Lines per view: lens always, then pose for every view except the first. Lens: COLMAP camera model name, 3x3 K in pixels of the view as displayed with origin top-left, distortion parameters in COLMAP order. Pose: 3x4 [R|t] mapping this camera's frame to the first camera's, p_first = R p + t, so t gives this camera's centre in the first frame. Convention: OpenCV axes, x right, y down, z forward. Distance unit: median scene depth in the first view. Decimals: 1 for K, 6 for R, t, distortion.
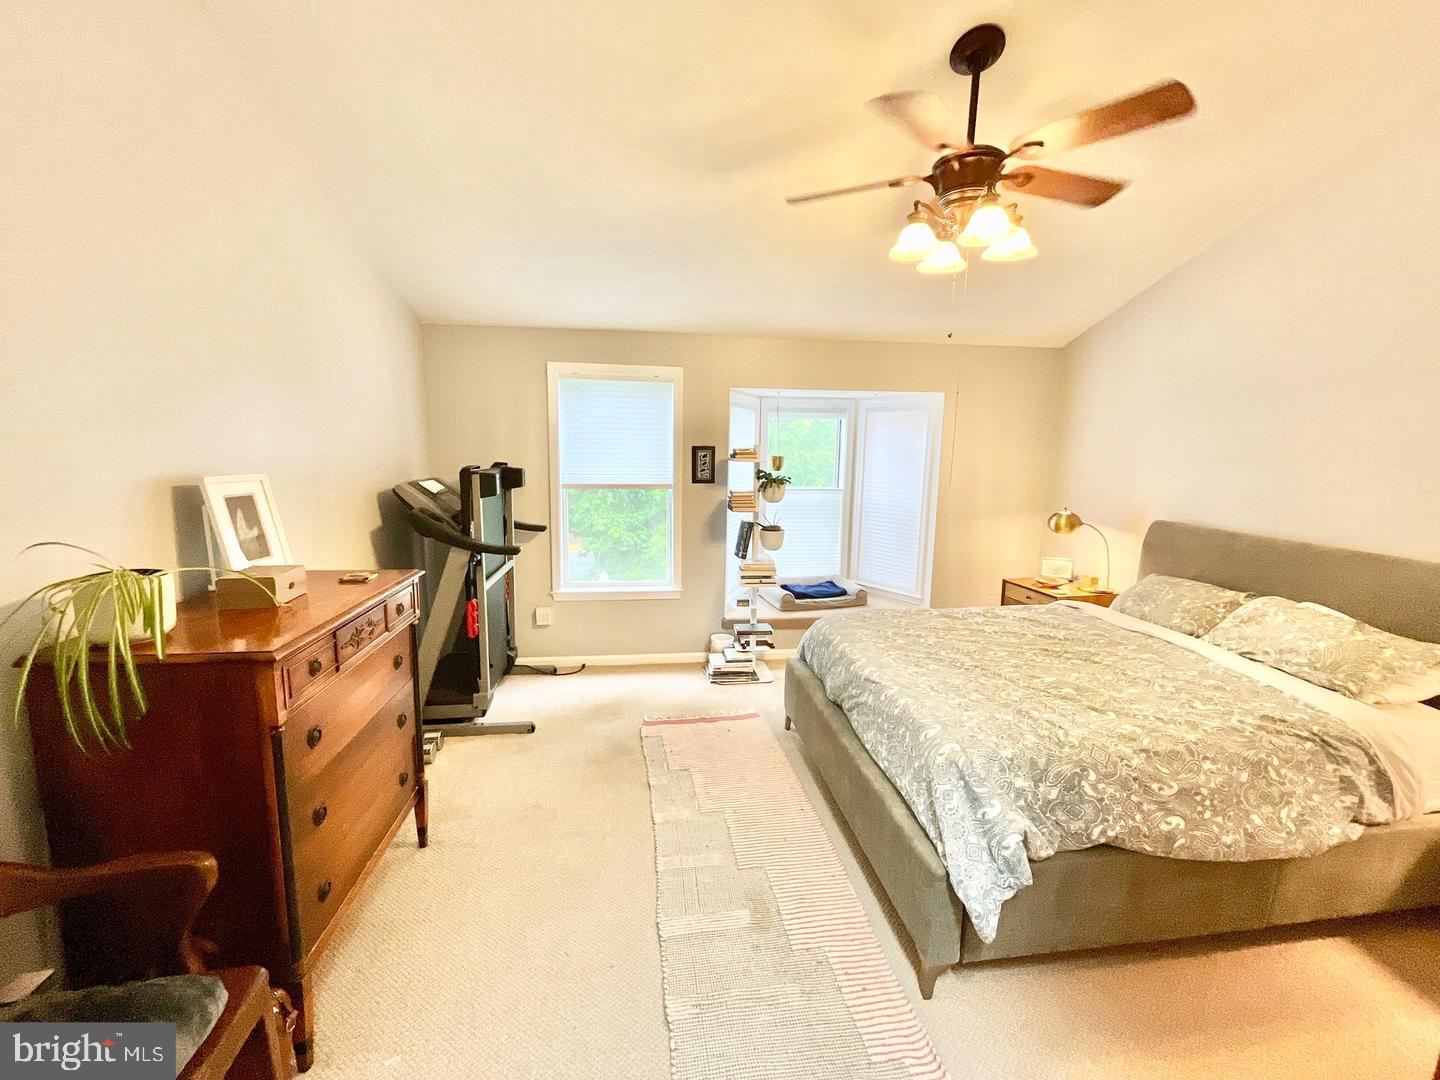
lens RADIAL K [[583.4, 0, 721.1], [0, 583.4, 537.8], [0, 0, 1]] dist [-0.002602, -0.000541]
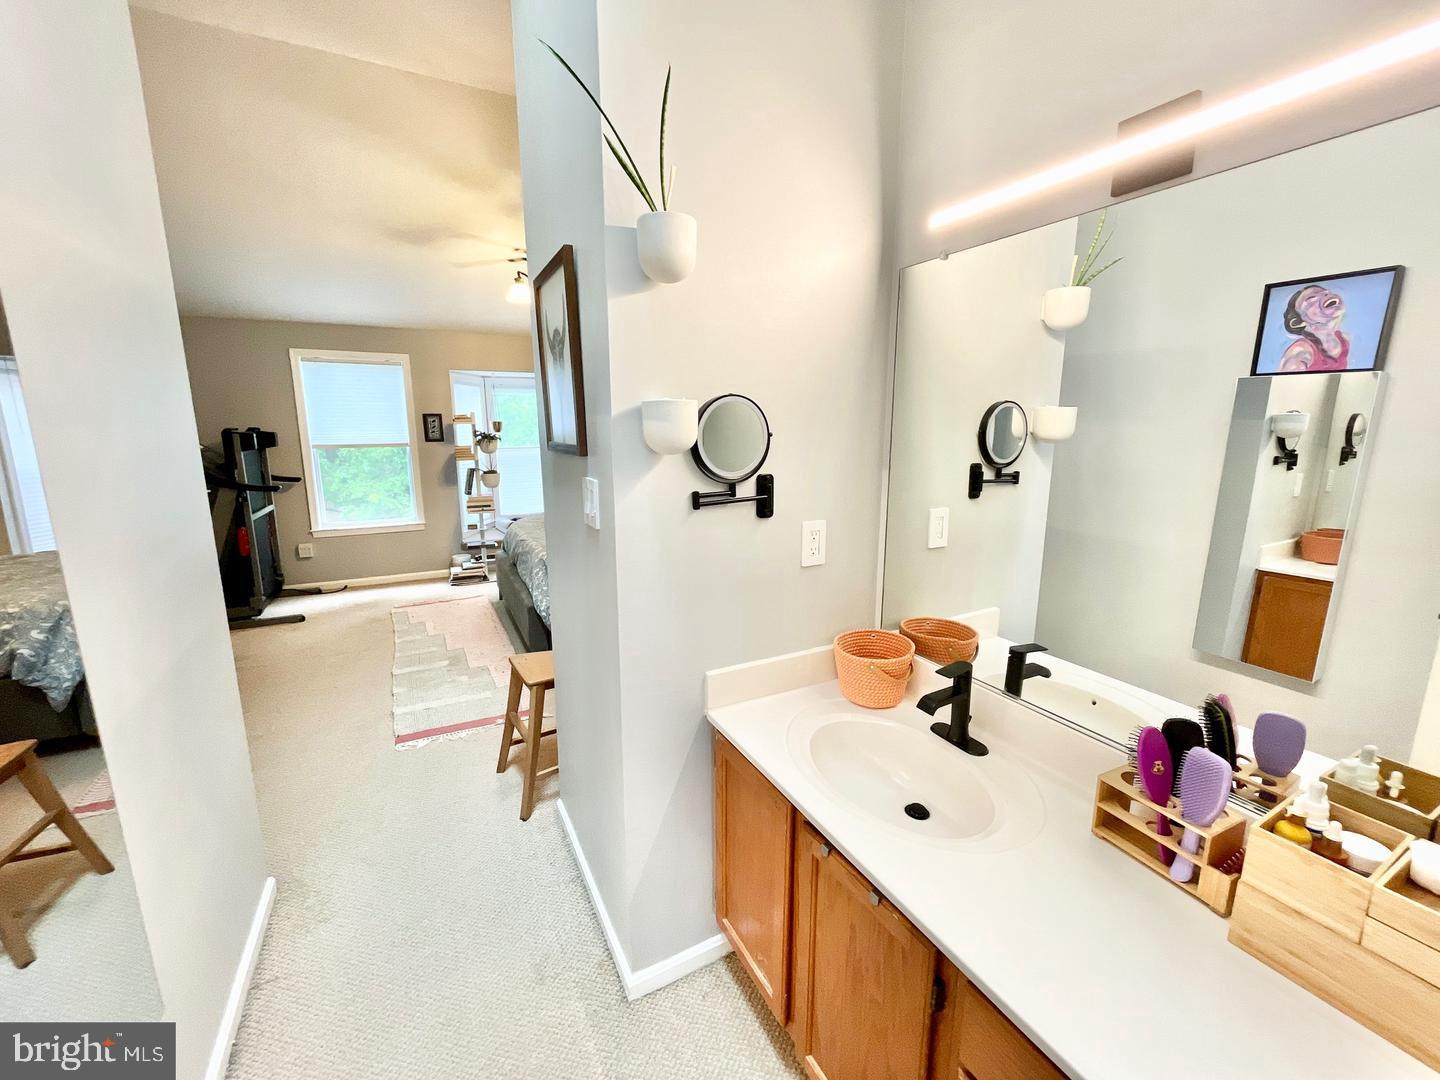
lens RADIAL K [[583.4, 0, 718.9], [0, 583.4, 535.1], [0, 0, 1]] dist [-0.002602, -0.000541]
pose [[0.944168, -0.080325, 0.319521, 0.145530], [0.070028, 0.996592, 0.043605, 0.111166], [-0.321935, -0.018795, 0.946575, -0.498356]]
